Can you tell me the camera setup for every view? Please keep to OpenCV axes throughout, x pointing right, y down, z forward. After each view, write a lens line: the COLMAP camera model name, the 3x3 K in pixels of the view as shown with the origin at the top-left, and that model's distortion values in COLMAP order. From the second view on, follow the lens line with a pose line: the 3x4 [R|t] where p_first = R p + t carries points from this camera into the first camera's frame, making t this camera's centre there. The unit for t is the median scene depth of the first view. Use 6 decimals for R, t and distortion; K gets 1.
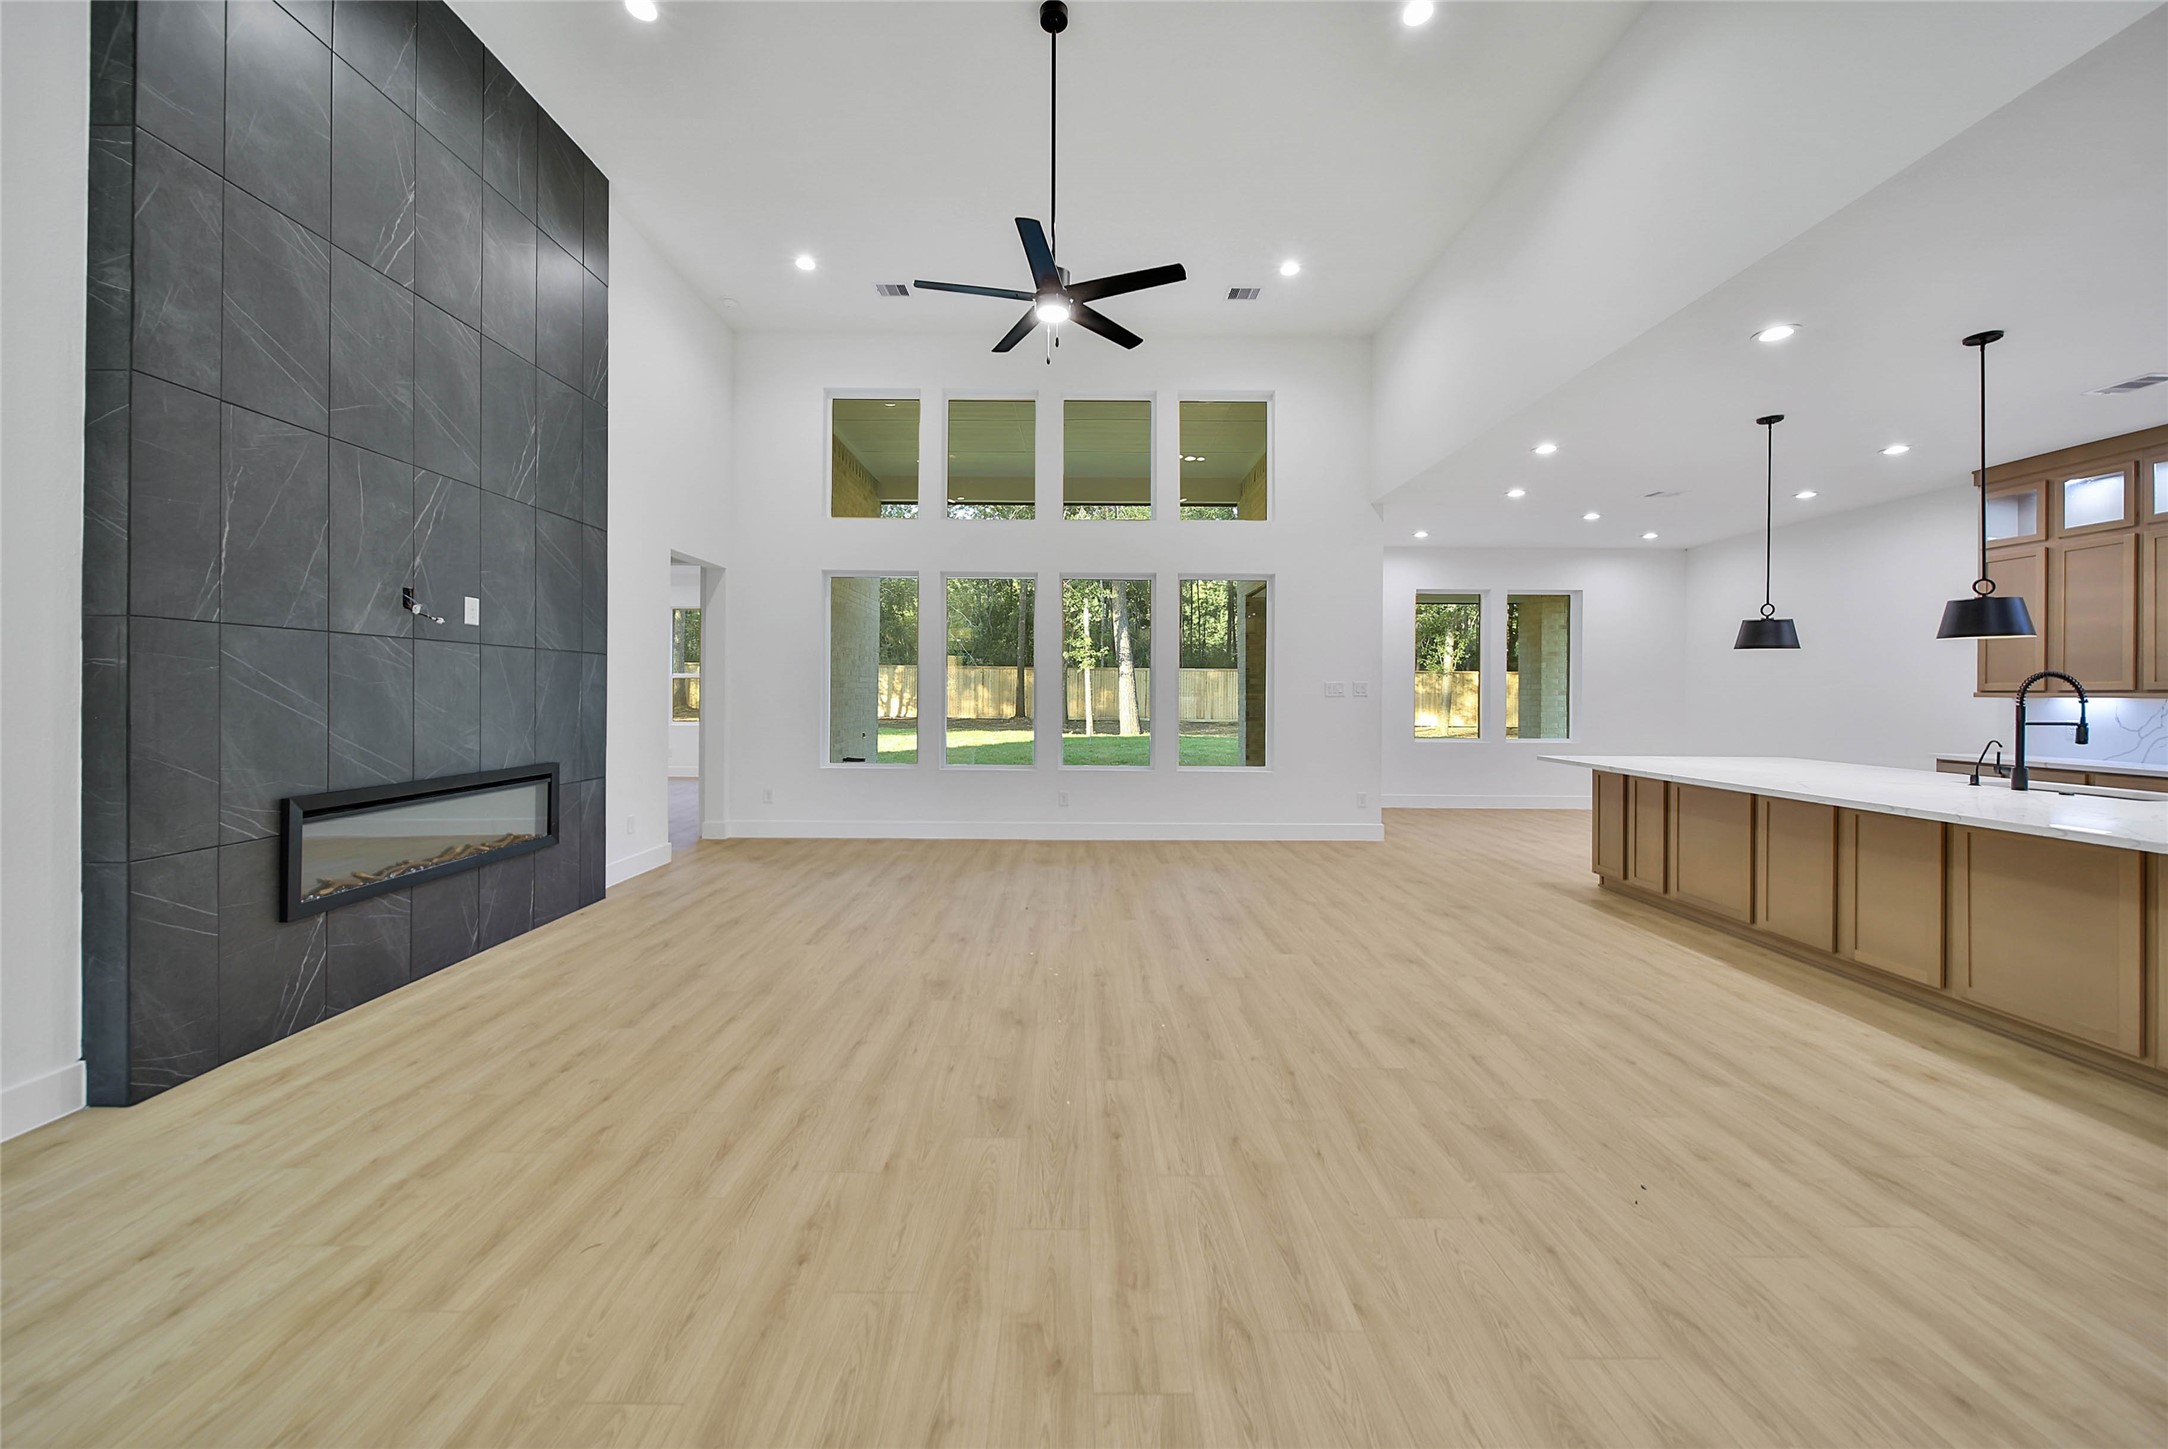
lens RADIAL K [[764.3, 0, 1077.9], [0, 764.3, 698.8], [0, 0, 1]] dist [0.000722, -0.001996]
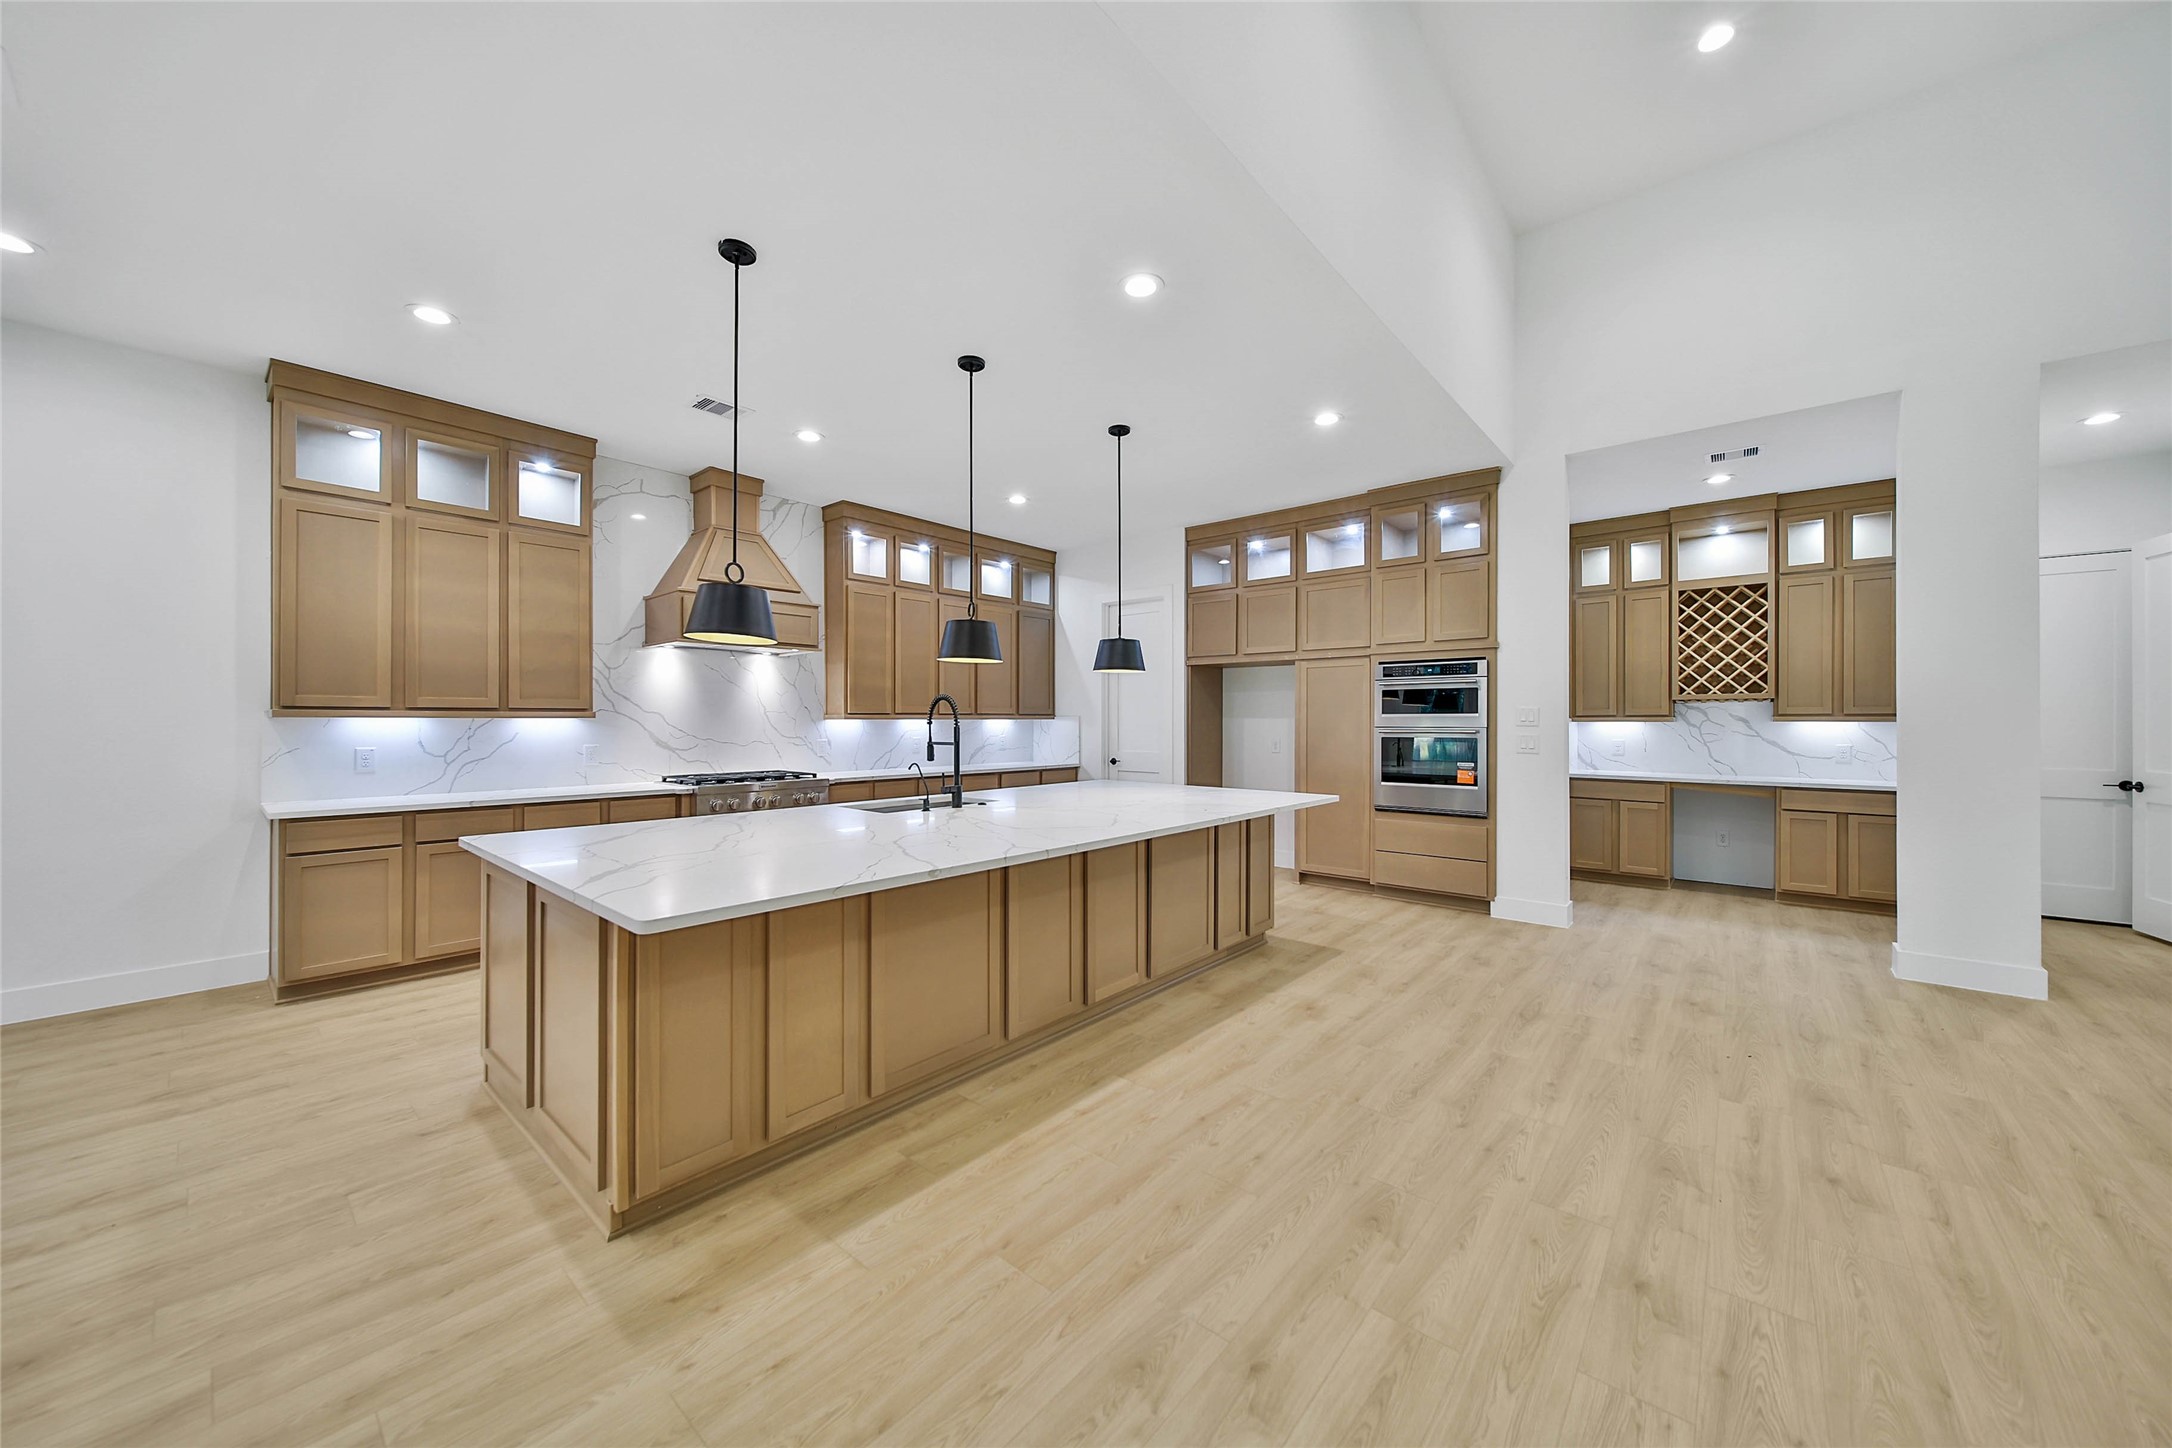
lens RADIAL K [[765.7, 0, 1074.1], [0, 765.7, 723.9], [0, 0, 1]] dist [0.000722, -0.001996]
pose [[-0.750112, -0.011714, 0.661207, 0.470820], [-0.001841, 0.999876, 0.015626, -0.013235], [-0.661308, 0.010504, -0.750041, 1.911994]]
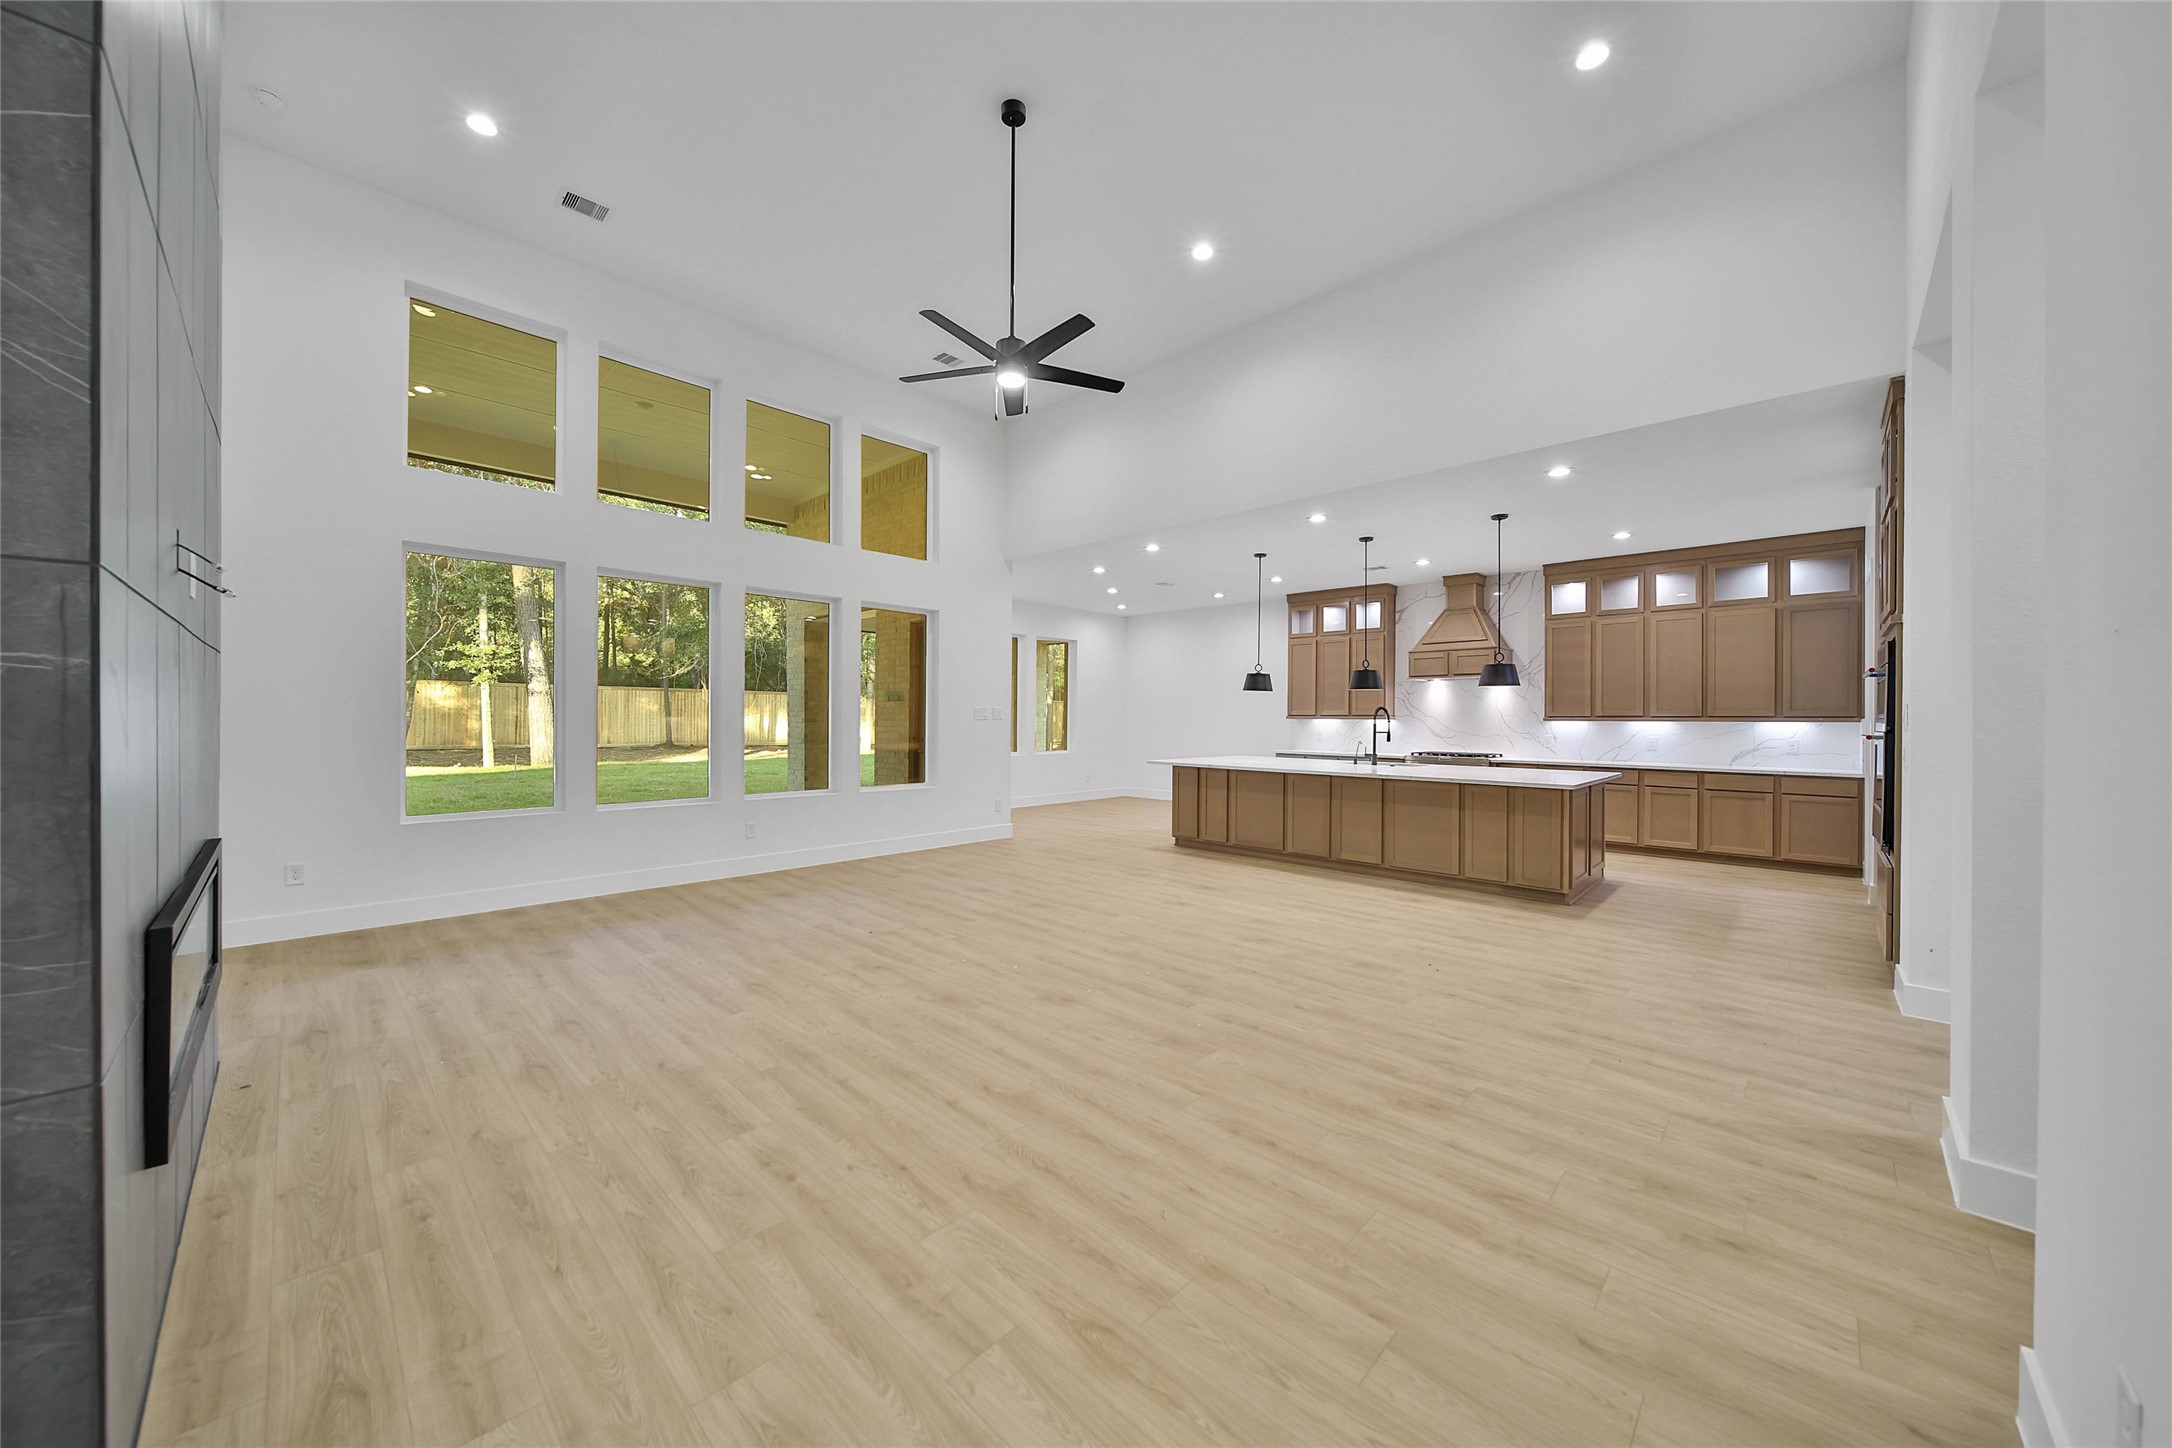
lens RADIAL K [[765.7, 0, 1071.7], [0, 765.7, 717.4], [0, 0, 1]] dist [0.000722, -0.001996]
pose [[0.698014, -0.001333, 0.716083, -0.886517], [0.003700, 0.999992, -0.001745, -0.007215], [-0.716075, 0.003867, 0.698013, 0.174776]]
